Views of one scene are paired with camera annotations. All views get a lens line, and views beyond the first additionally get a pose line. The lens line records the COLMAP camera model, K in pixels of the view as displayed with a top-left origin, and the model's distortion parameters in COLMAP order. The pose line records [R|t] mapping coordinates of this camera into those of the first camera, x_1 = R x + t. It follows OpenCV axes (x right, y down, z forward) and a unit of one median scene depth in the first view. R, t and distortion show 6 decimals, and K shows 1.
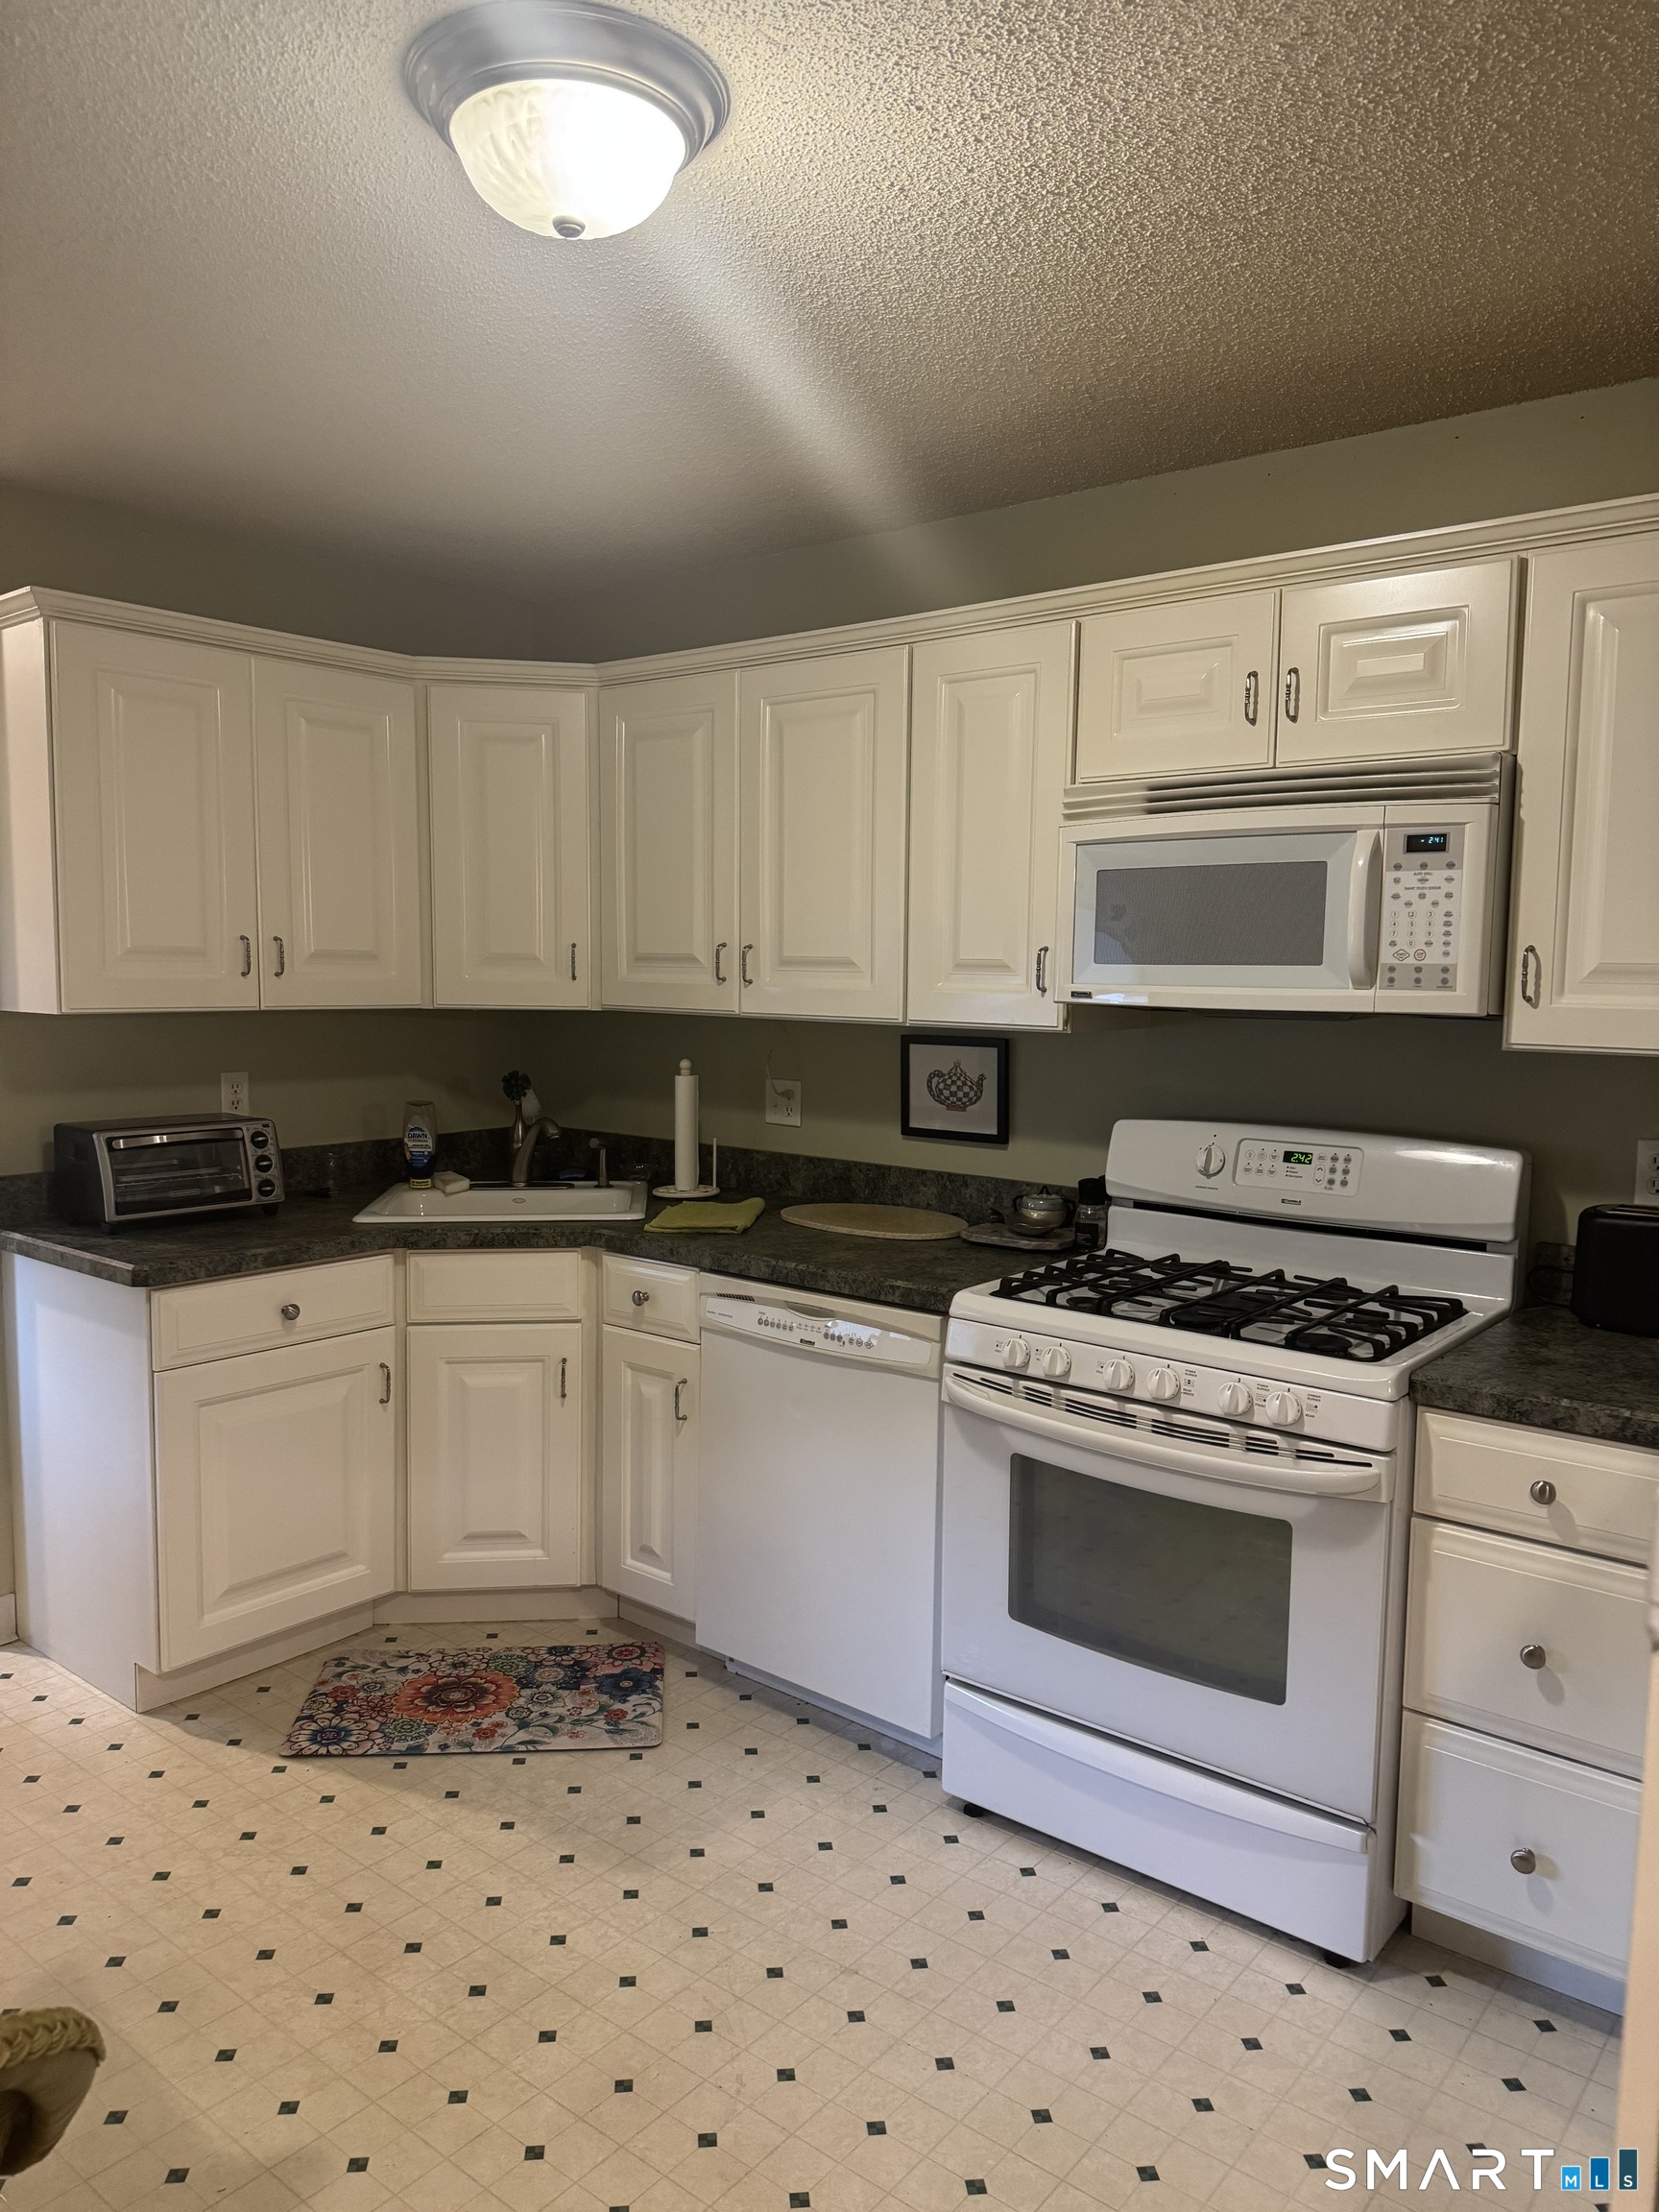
lens RADIAL K [[1544.9, 0, 830.9], [0, 1544.9, 1101.6], [0, 0, 1]] dist [0.018286, -0.014301]
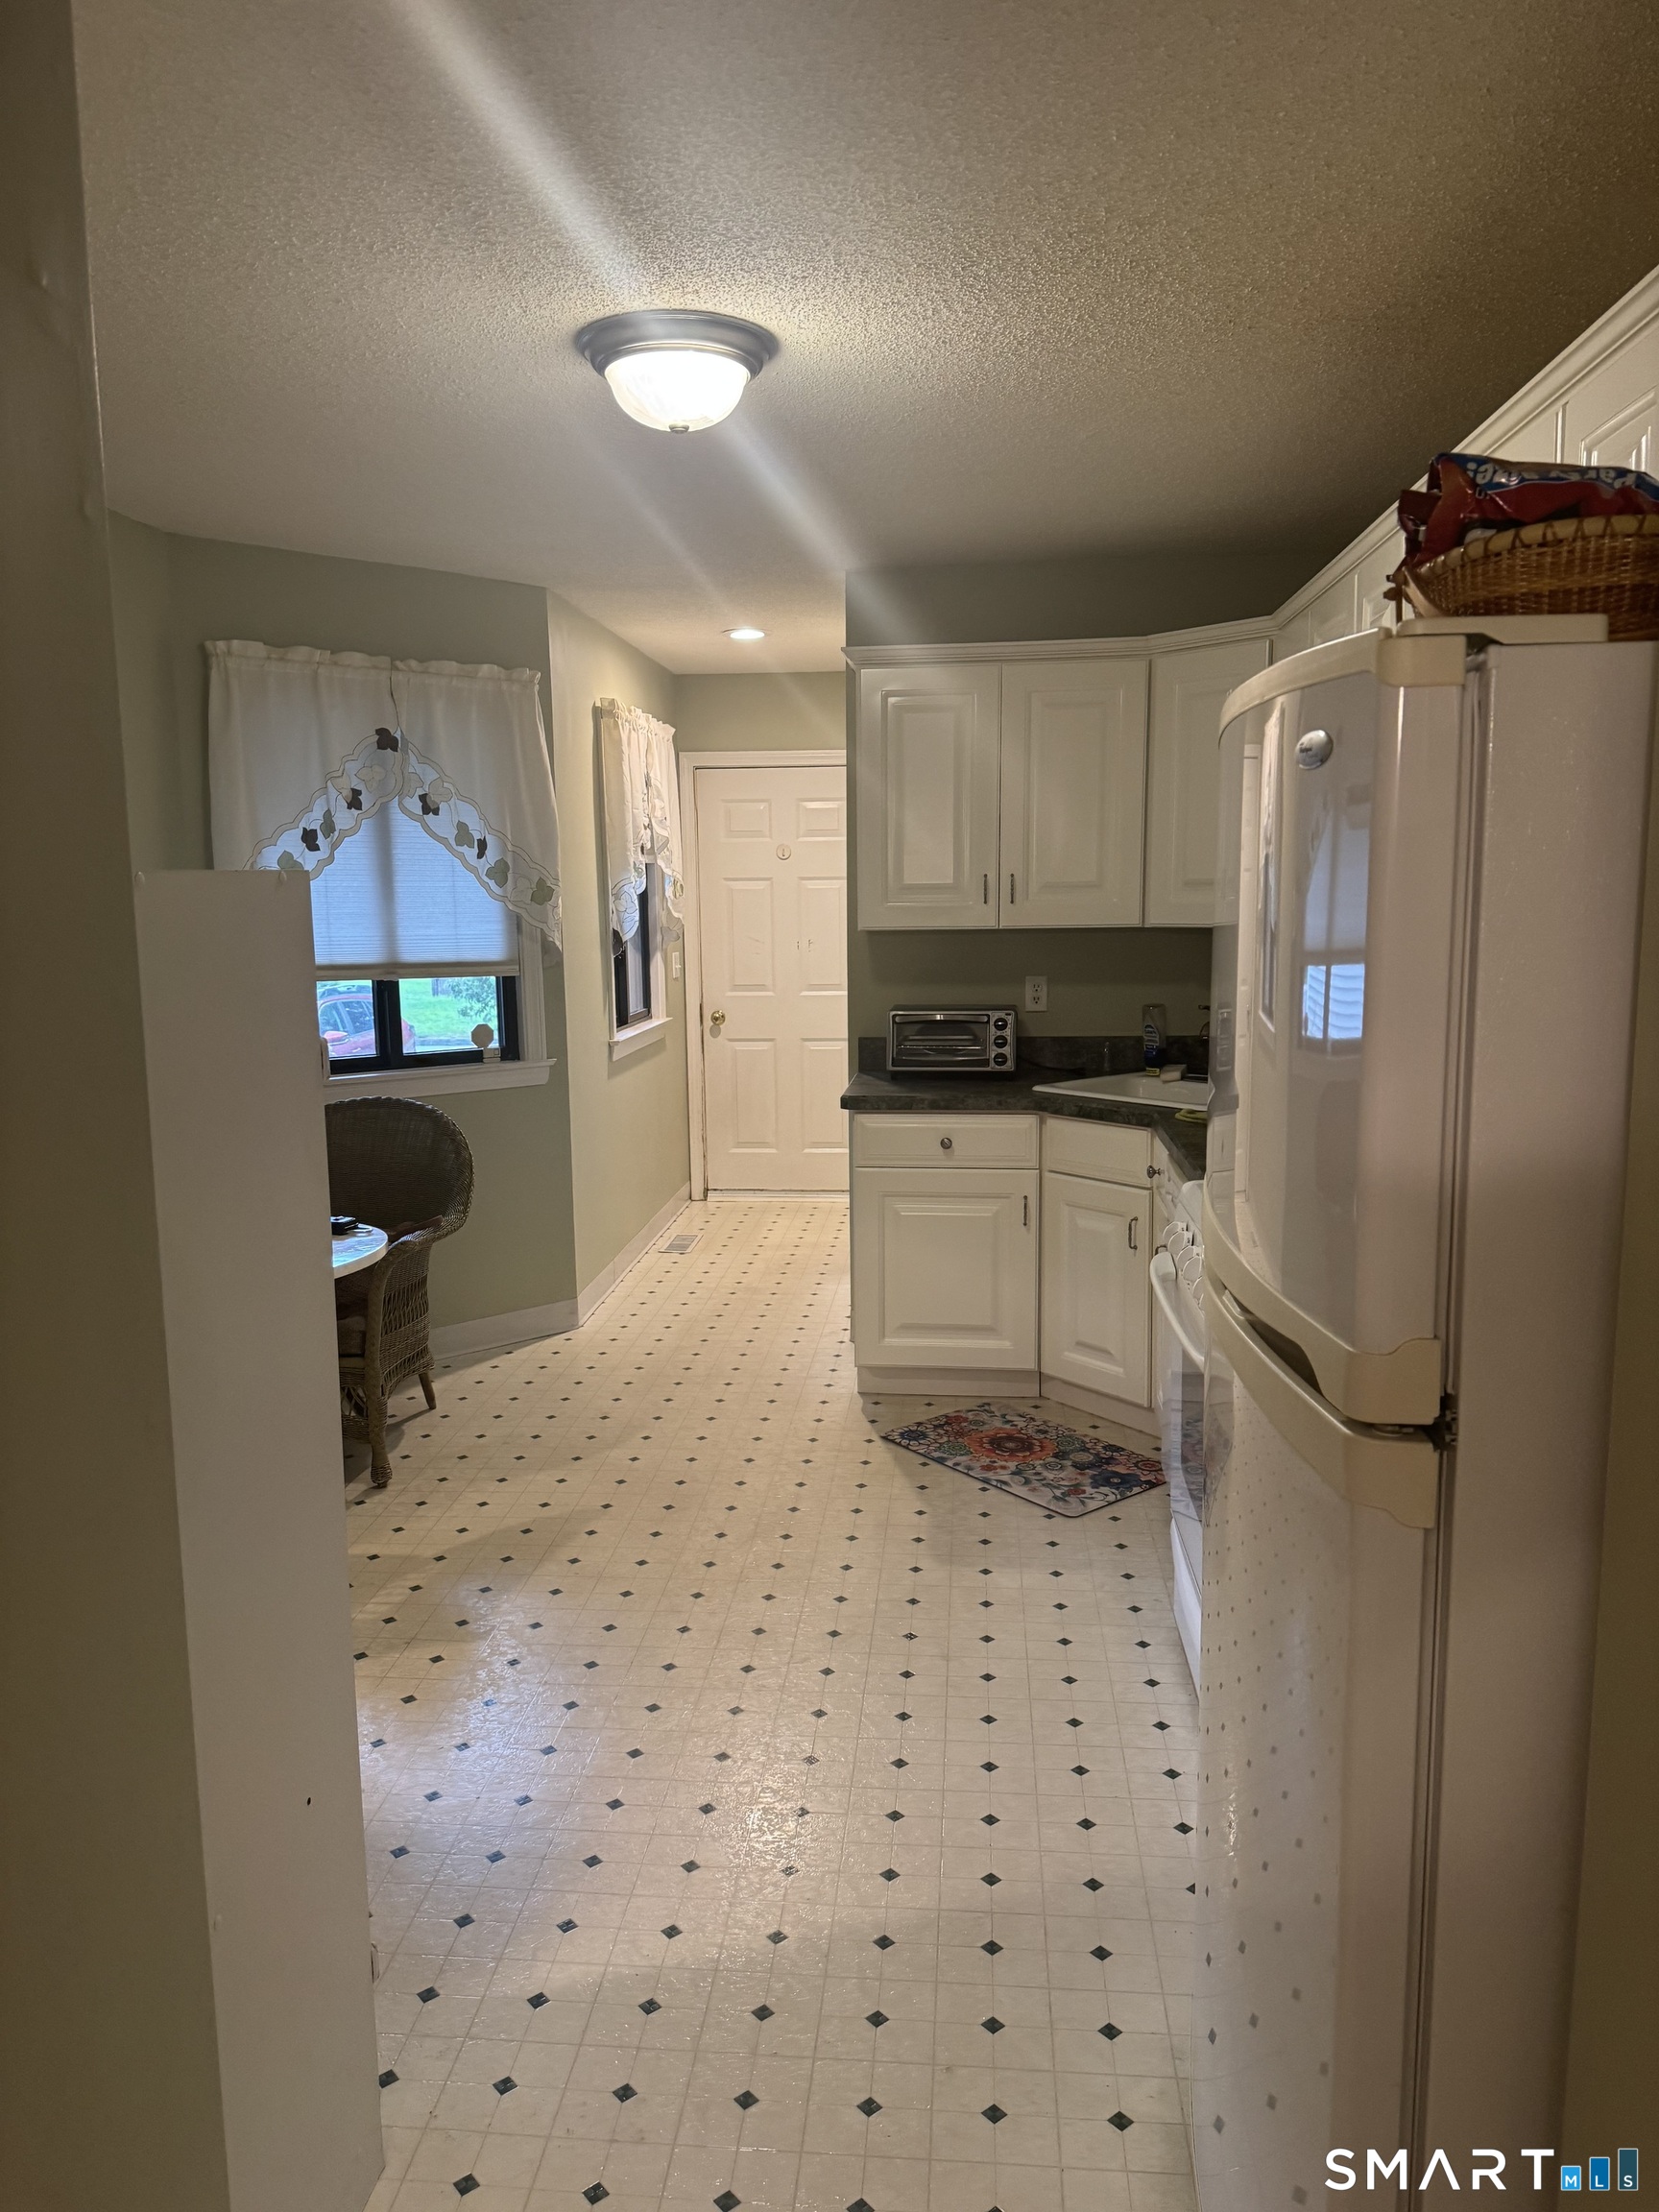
lens RADIAL K [[1544.9, 0, 903.6], [0, 1544.9, 1121.2], [0, 0, 1]] dist [0.018286, -0.014301]
pose [[0.572971, 0.105708, -0.812730, 0.750310], [-0.059925, 0.994397, 0.087089, -0.003948], [0.817382, -0.001196, 0.576095, 0.157763]]
